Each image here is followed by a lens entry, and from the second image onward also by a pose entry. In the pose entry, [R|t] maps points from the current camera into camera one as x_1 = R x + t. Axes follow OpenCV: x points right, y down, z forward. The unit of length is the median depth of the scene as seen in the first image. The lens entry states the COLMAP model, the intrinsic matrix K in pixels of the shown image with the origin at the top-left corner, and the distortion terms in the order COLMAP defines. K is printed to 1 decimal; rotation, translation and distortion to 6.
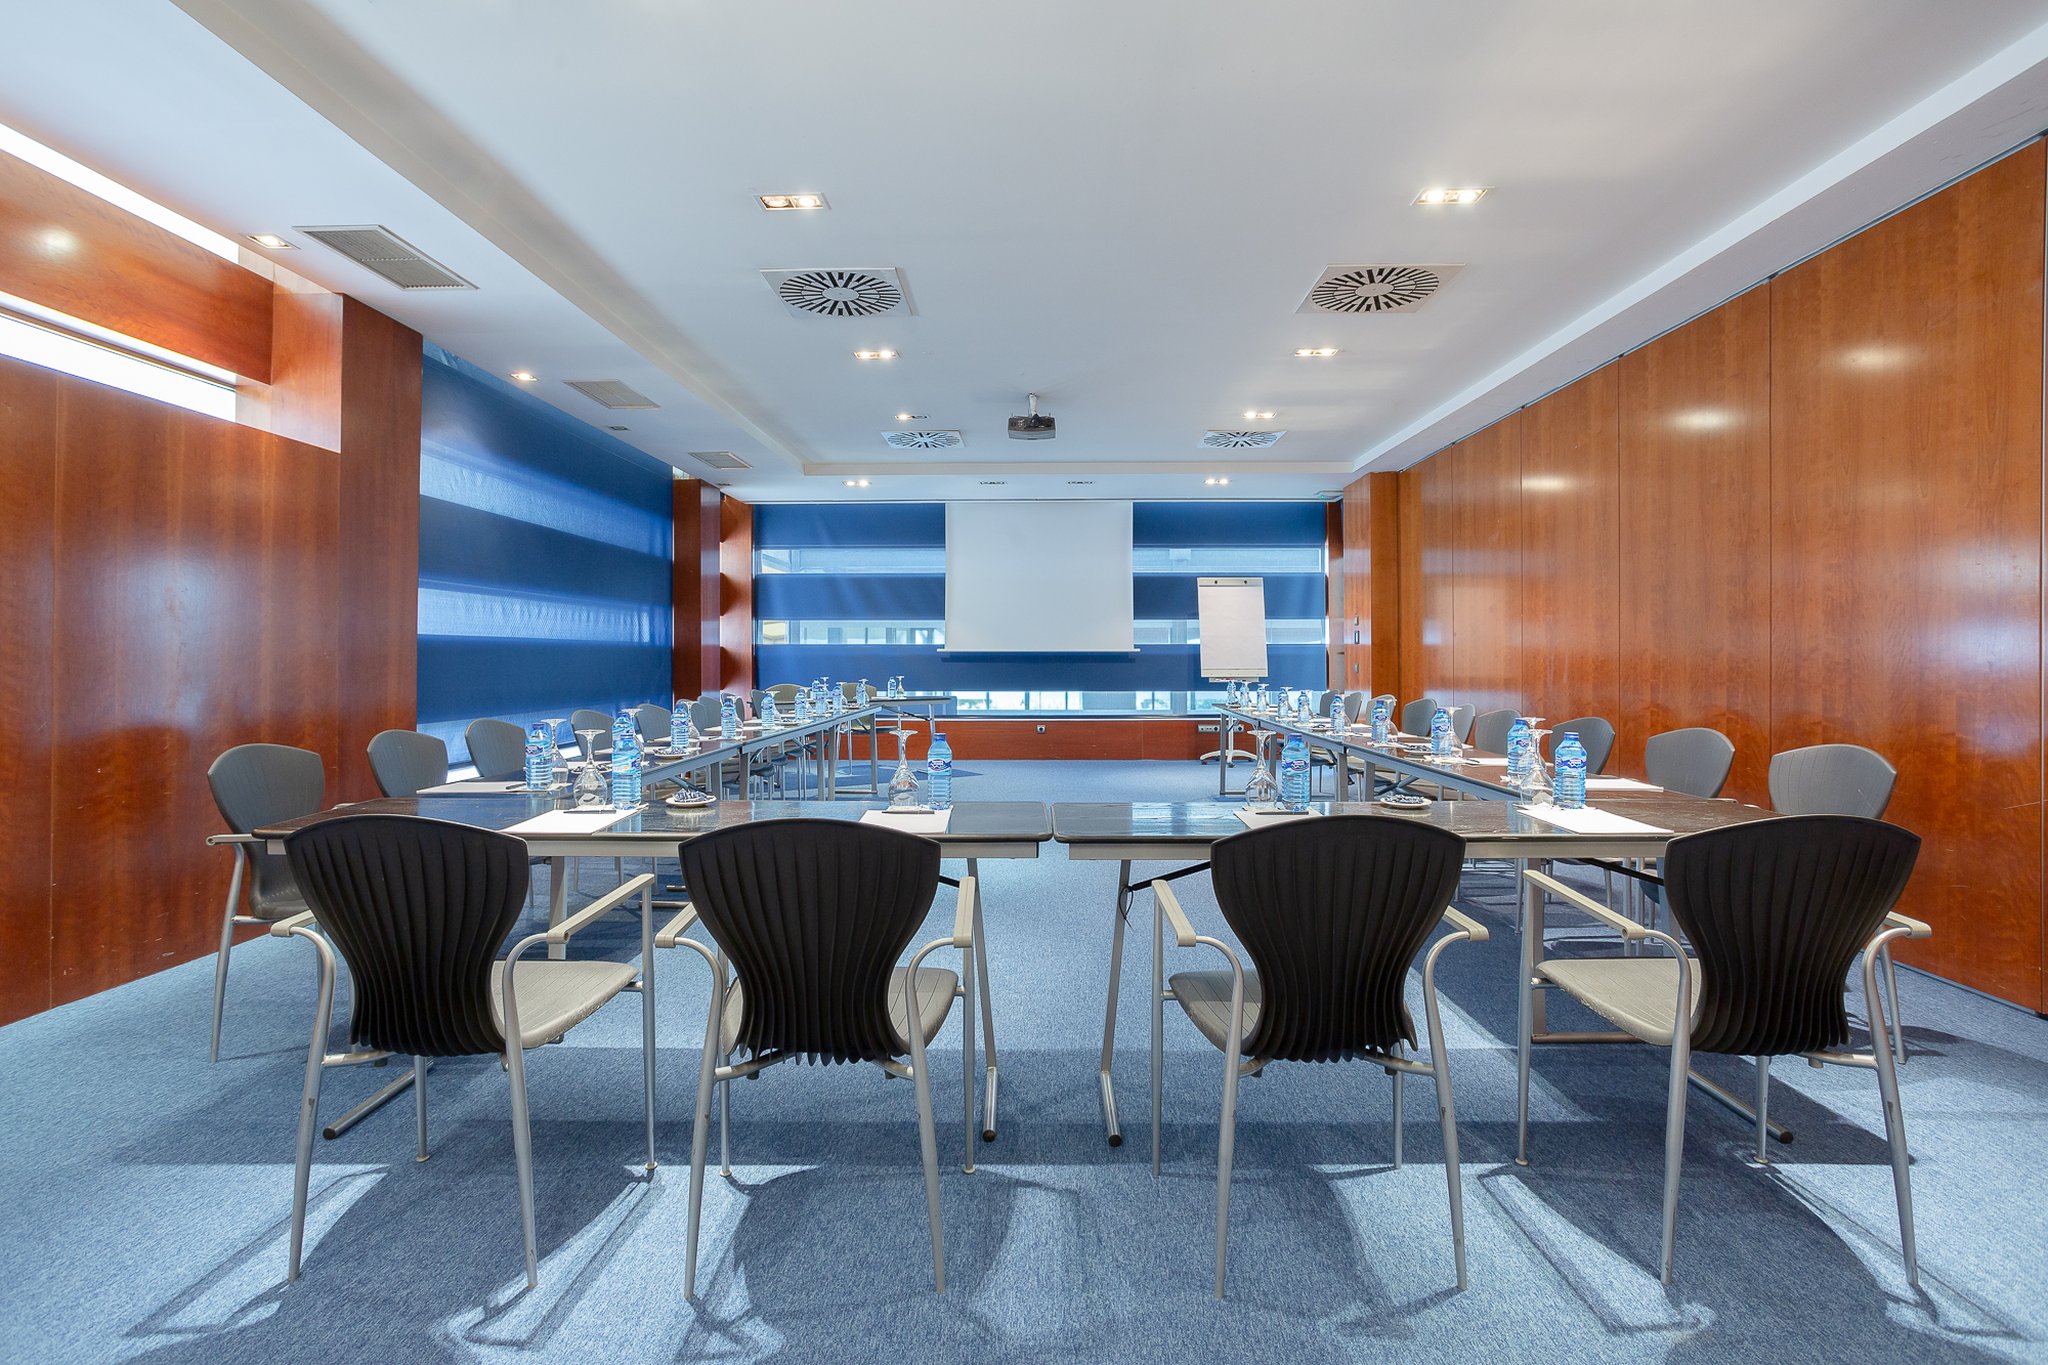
lens RADIAL K [[1011.4, 0, 1023.0], [0, 1011.4, 650.8], [0, 0, 1]] dist [-0.039527, 0.022249]
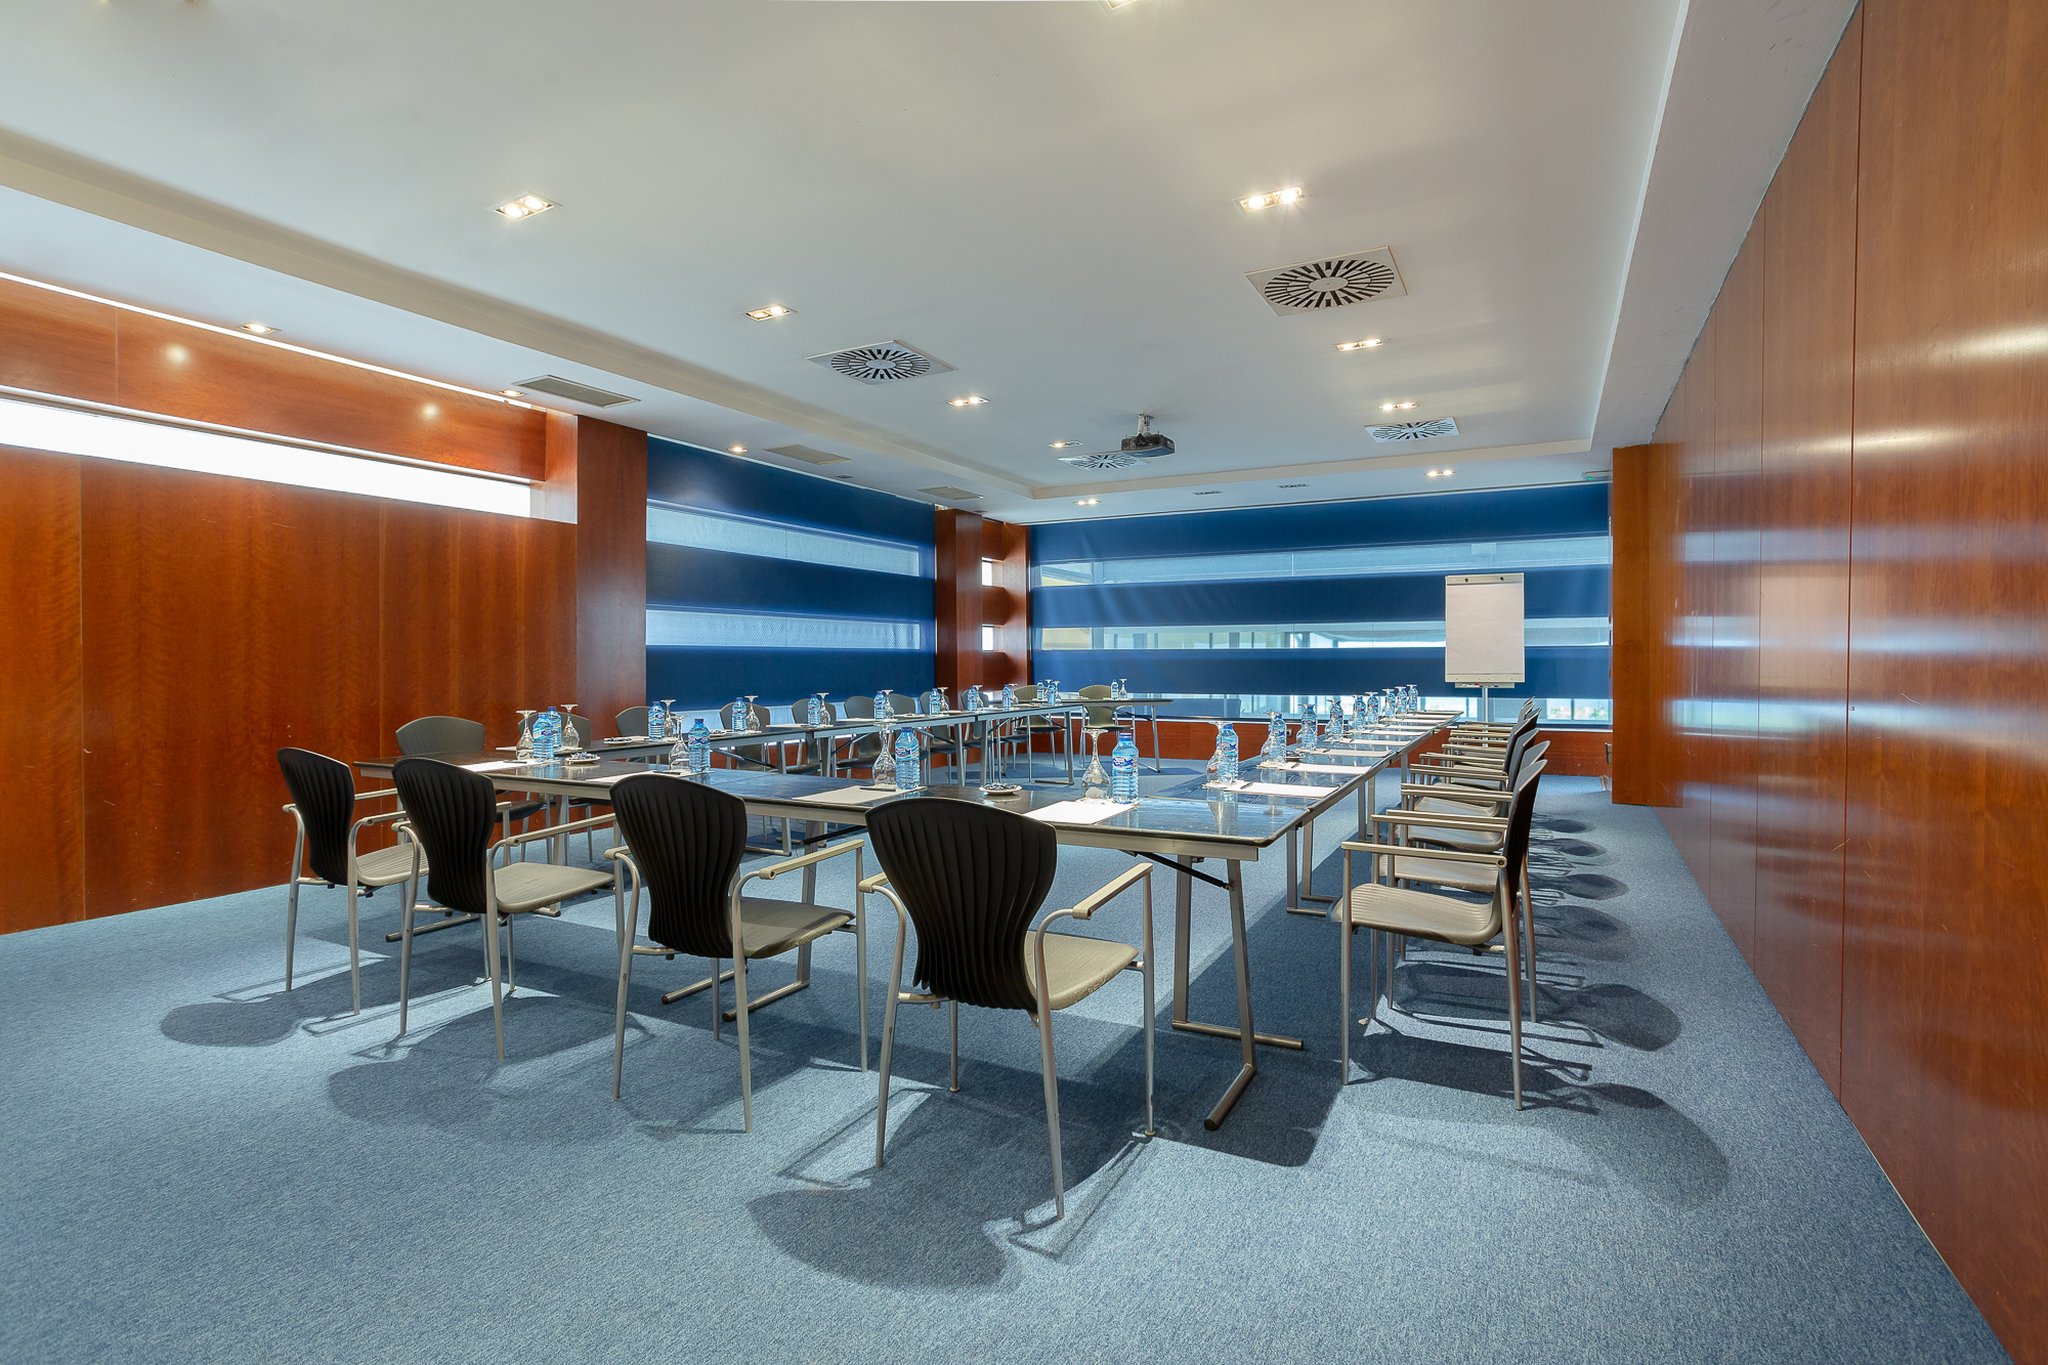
lens RADIAL K [[999.4, 0, 1008.1], [0, 999.4, 680.6], [0, 0, 1]] dist [-0.050751, 0.032062]
pose [[0.885792, 0.007721, -0.464019, 0.383587], [0.004654, 0.999664, 0.025518, -0.001263], [0.464059, -0.024764, 0.885458, -0.002300]]
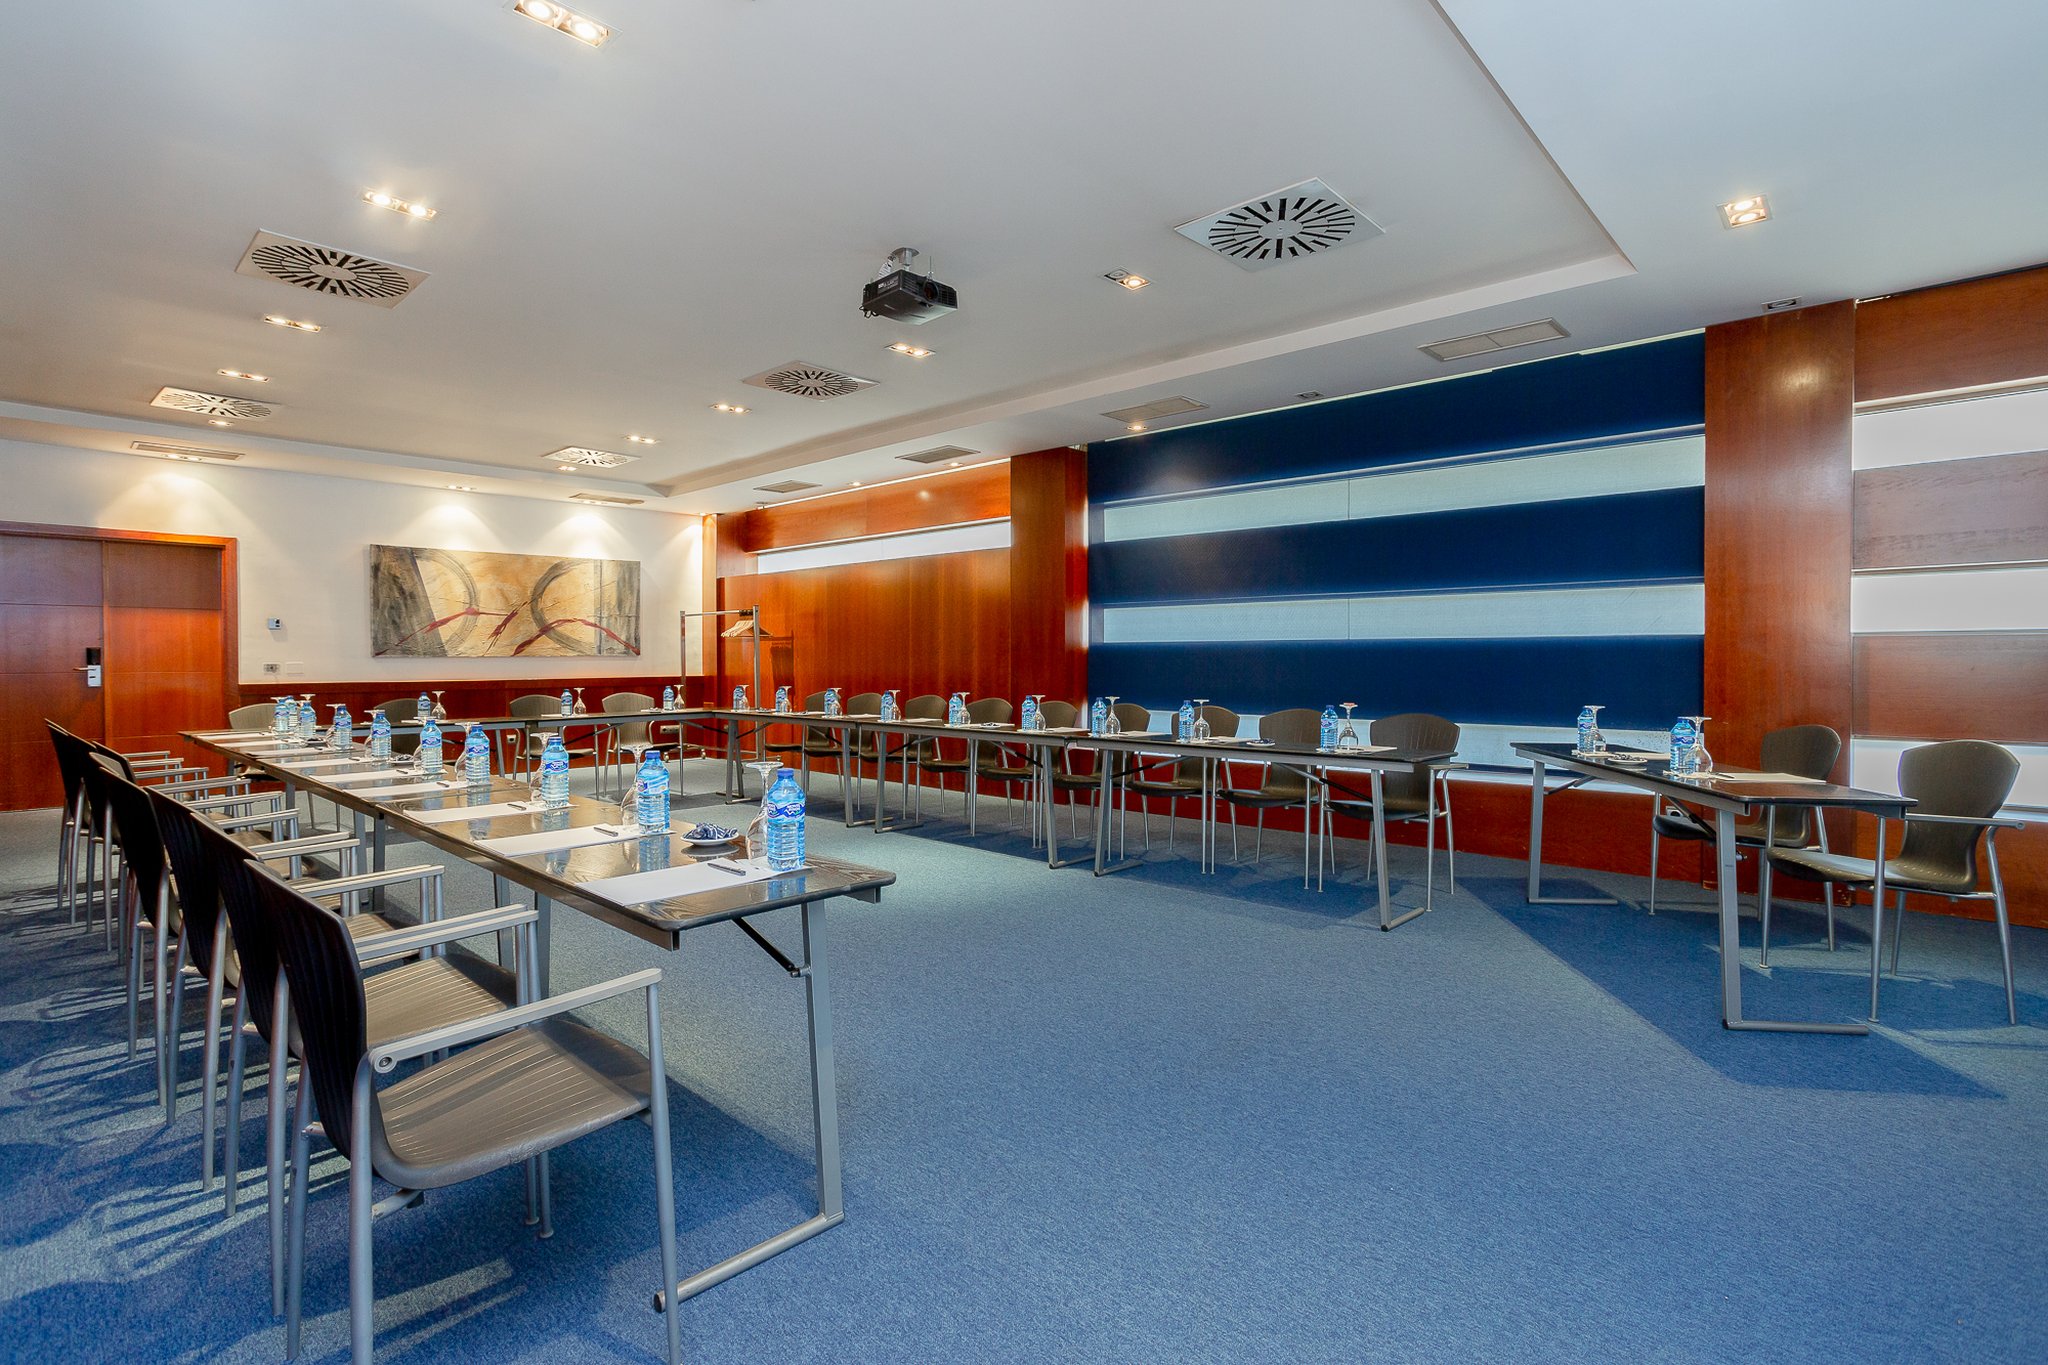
lens RADIAL K [[999.4, 0, 1008.1], [0, 999.4, 680.6], [0, 0, 1]] dist [-0.050751, 0.032062]
pose [[-0.681737, 0.015029, -0.731443, 0.439635], [0.004494, 0.999856, 0.016356, 0.009802], [0.731583, 0.007864, -0.681707, 1.593371]]
